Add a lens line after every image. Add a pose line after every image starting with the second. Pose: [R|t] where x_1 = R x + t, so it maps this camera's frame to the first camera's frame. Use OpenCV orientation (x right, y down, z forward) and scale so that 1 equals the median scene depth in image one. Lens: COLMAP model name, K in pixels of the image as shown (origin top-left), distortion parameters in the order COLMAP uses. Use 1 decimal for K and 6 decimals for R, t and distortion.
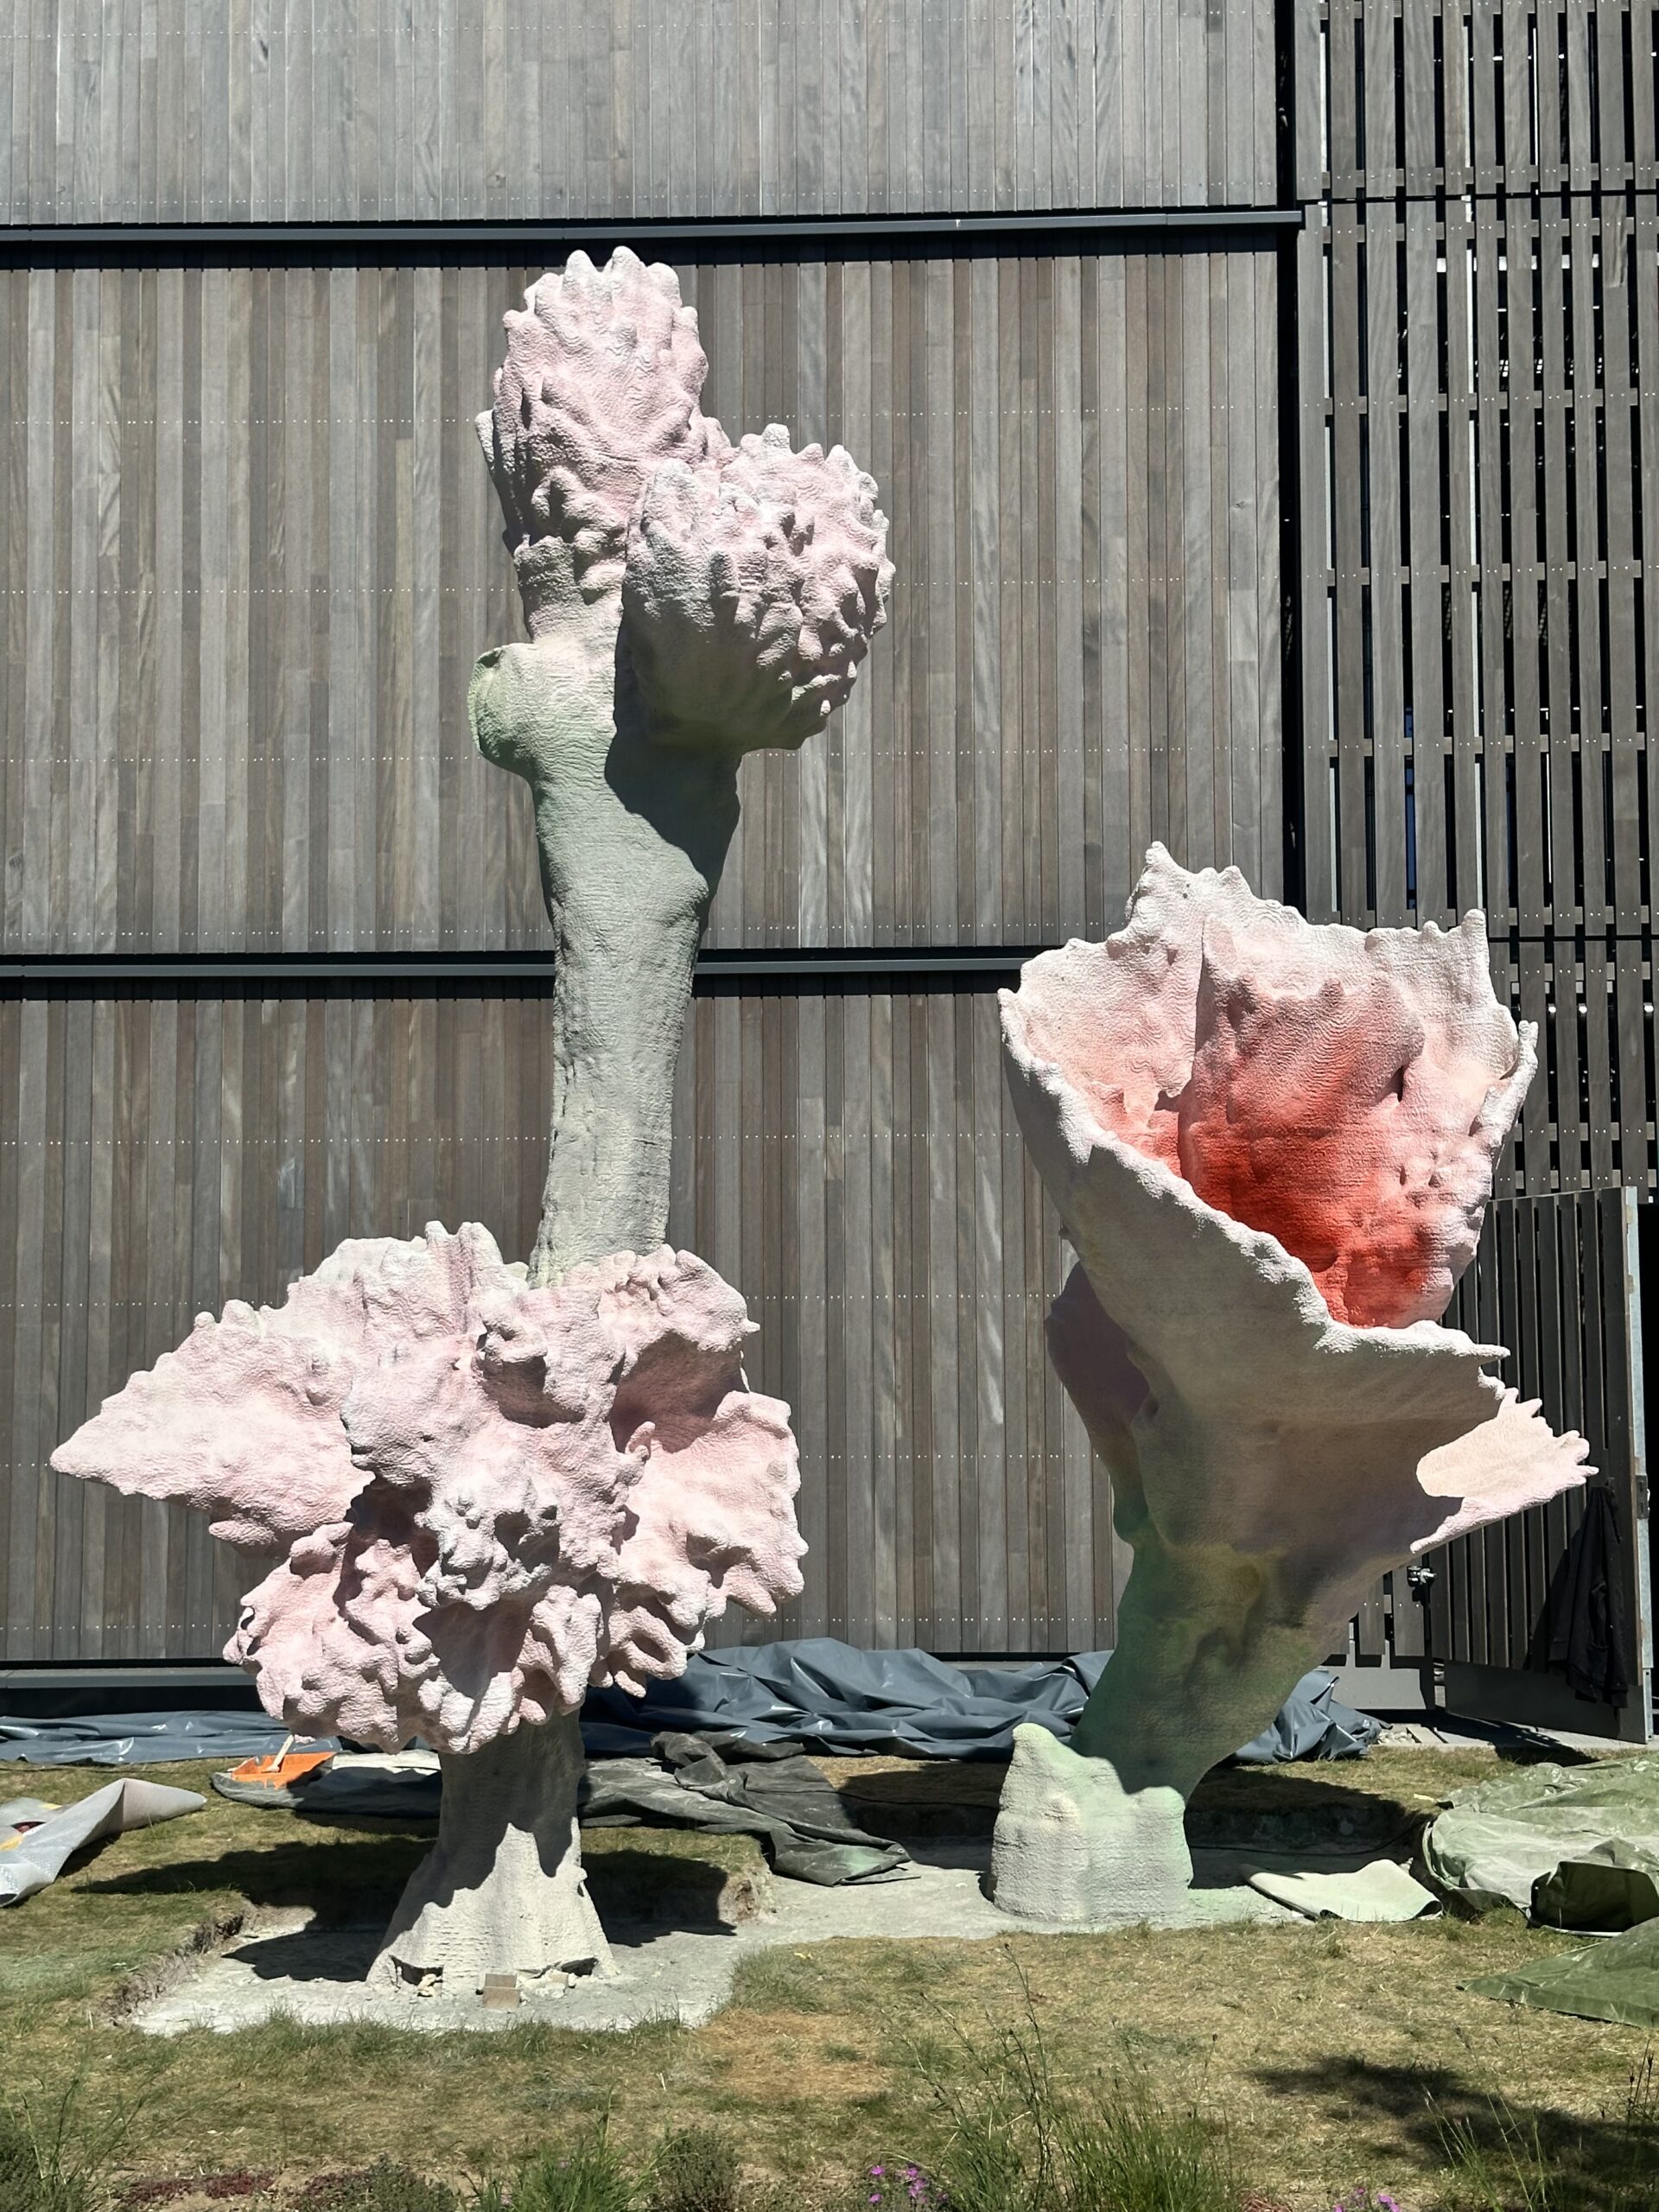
lens RADIAL K [[2985.2, 0, 831.1], [0, 2985.2, 1099.0], [0, 0, 1]] dist [0.169635, 0.000000]
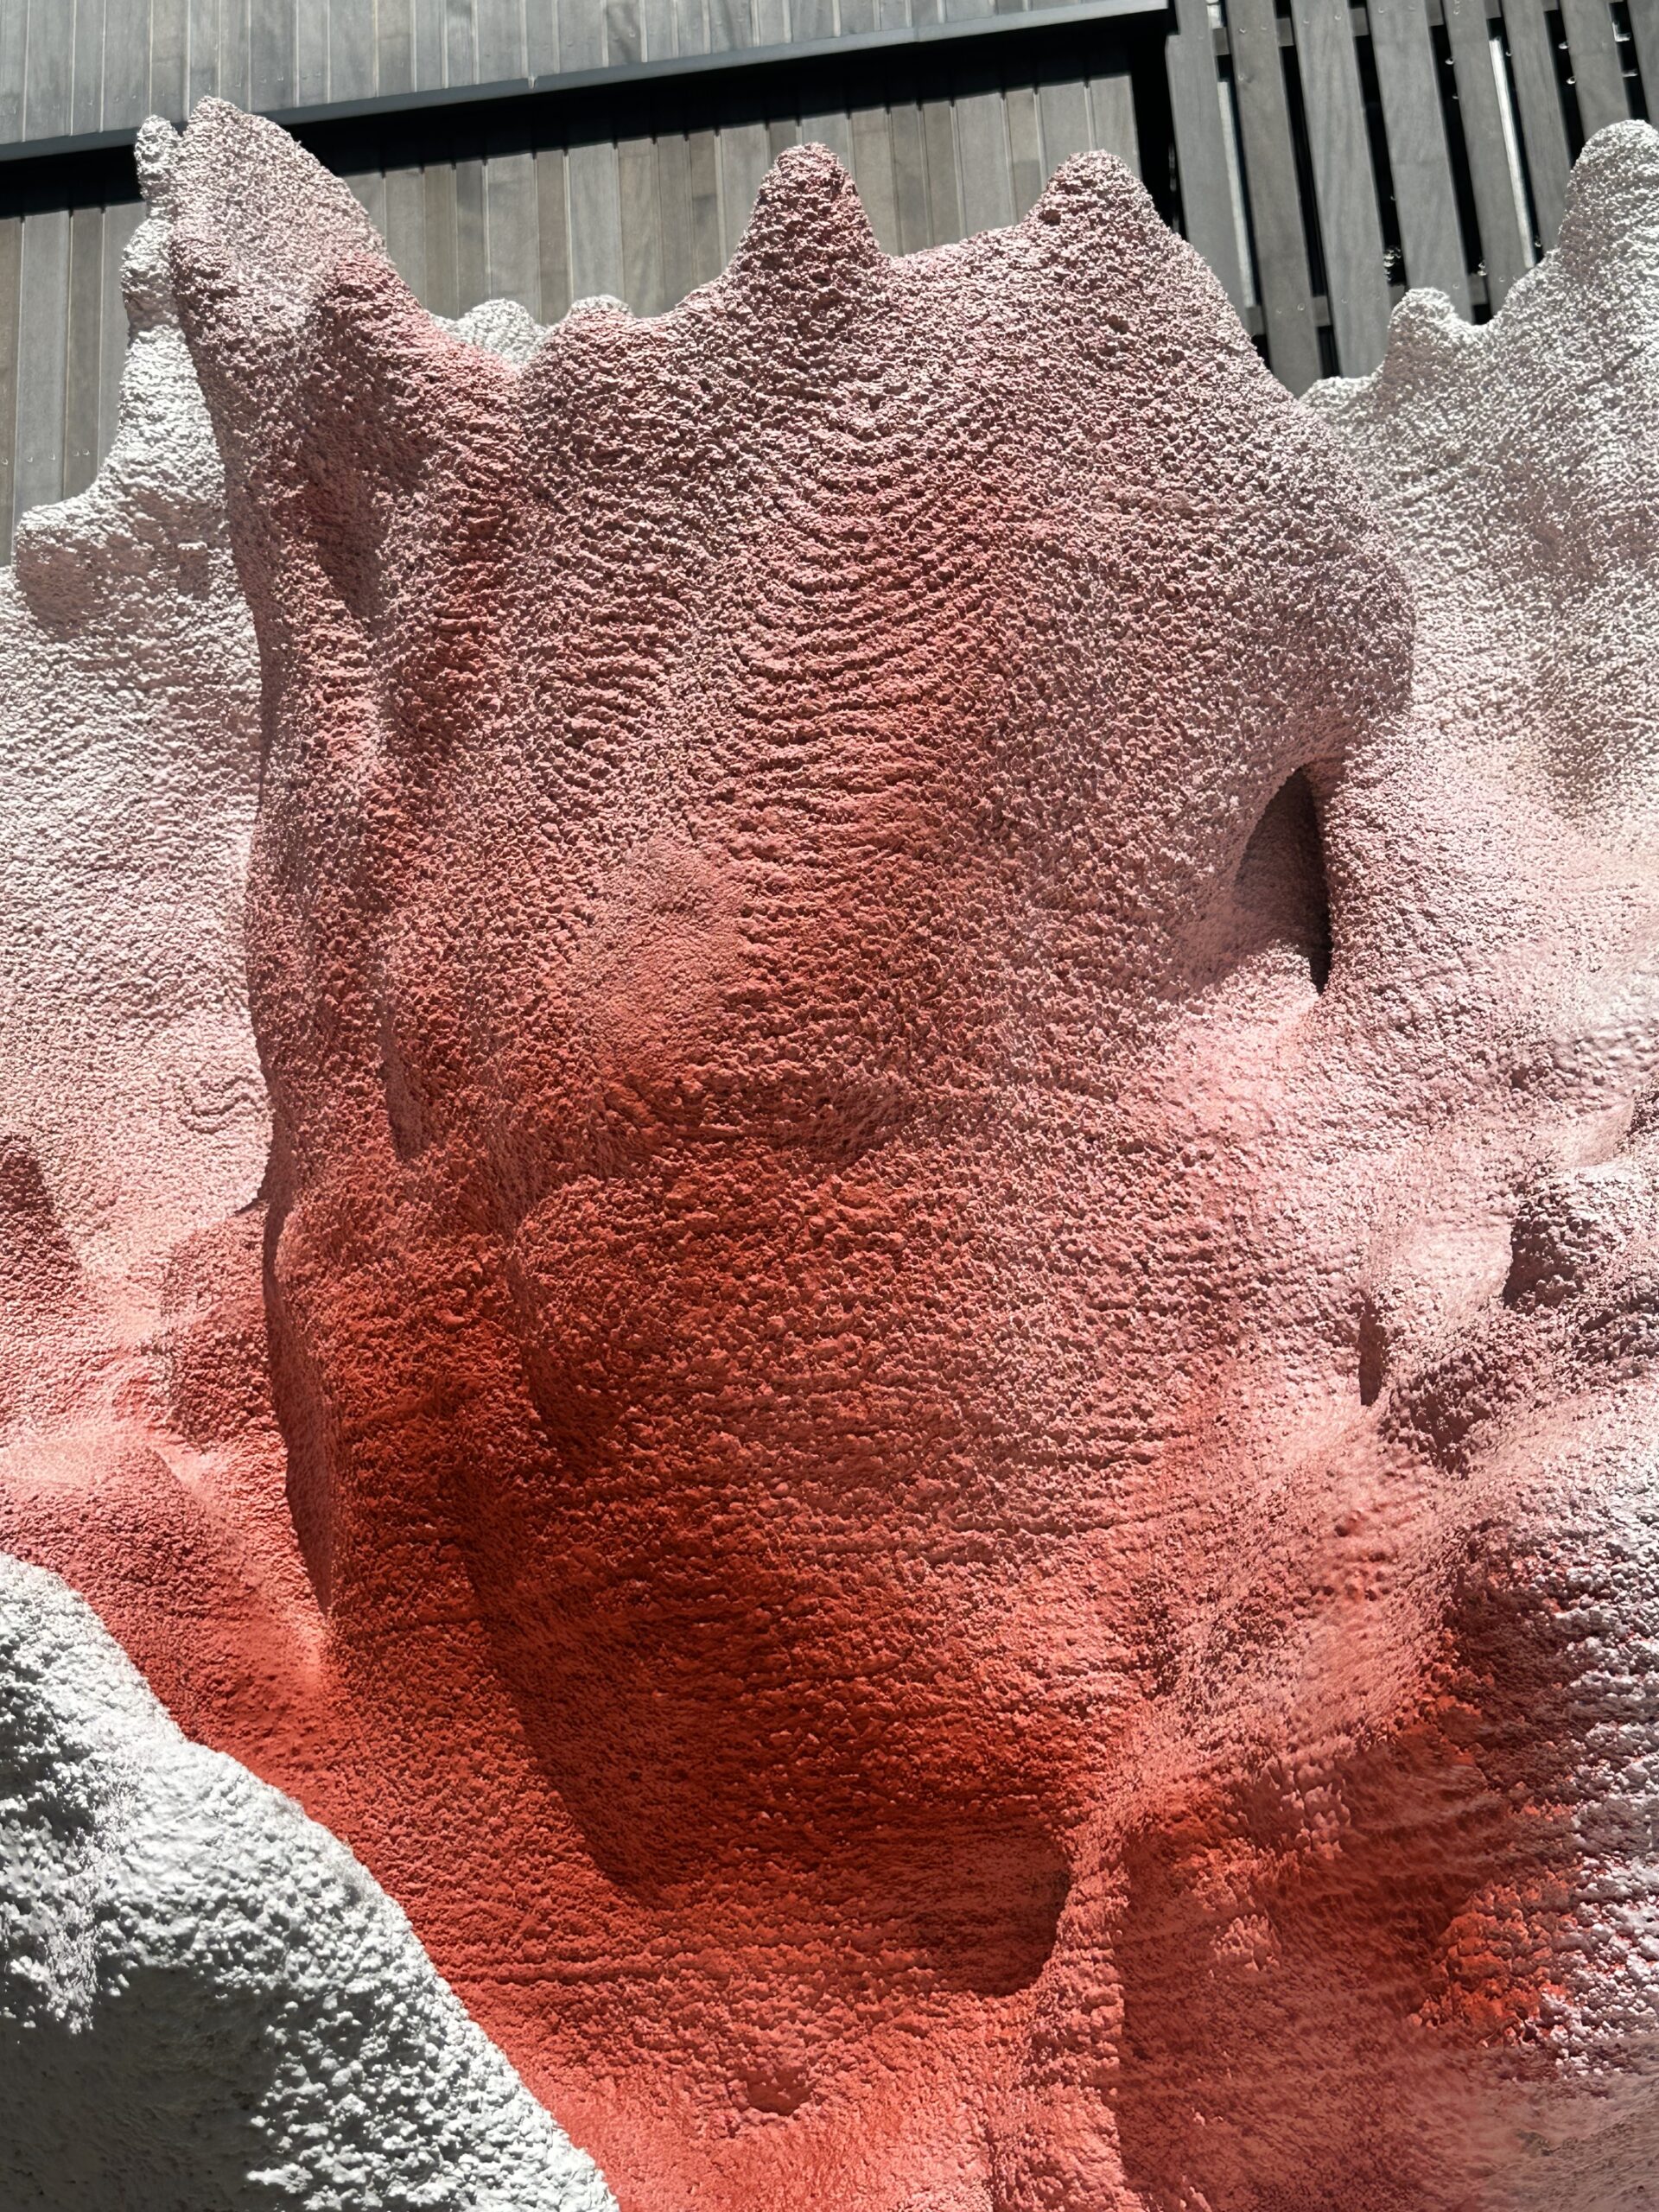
lens RADIAL K [[2985.2, 0, 832.0], [0, 2985.2, 1101.9], [0, 0, 1]] dist [0.169635, 0.000000]
pose [[0.995424, -0.079761, -0.052618, 0.169394], [0.062565, 0.960258, -0.272010, 0.056232], [0.072223, 0.267474, 0.960855, 0.827435]]
